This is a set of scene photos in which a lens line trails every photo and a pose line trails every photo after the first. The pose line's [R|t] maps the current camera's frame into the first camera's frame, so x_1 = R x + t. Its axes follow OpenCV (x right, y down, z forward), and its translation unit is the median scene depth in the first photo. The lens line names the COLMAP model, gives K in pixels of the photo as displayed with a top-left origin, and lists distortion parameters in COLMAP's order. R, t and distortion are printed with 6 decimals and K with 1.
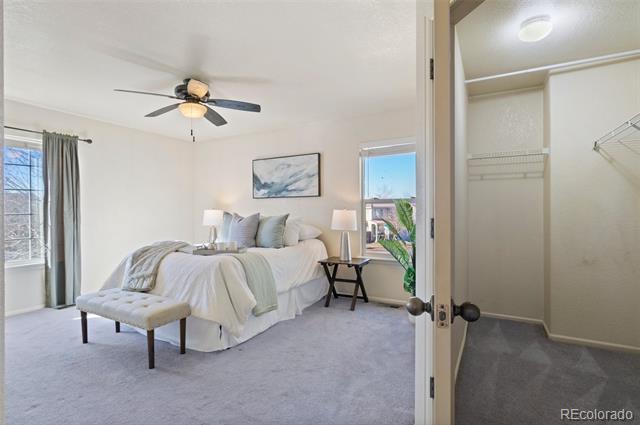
lens RADIAL K [[313.7, 0, 319.9], [0, 313.7, 211.6], [0, 0, 1]] dist [0.000896, 0.000225]
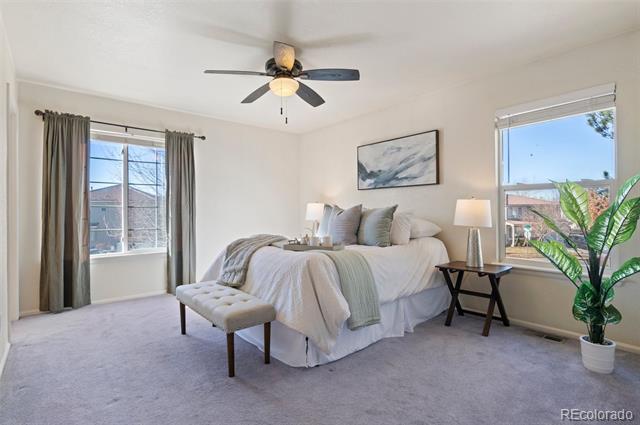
lens RADIAL K [[313.7, 0, 319.9], [0, 313.7, 211.6], [0, 0, 1]] dist [0.000896, 0.000225]
pose [[0.932492, -0.000989, -0.361188, 0.009298], [0.000654, 0.999999, -0.001048, 0.029083], [0.361189, 0.000741, 0.932492, 0.200088]]
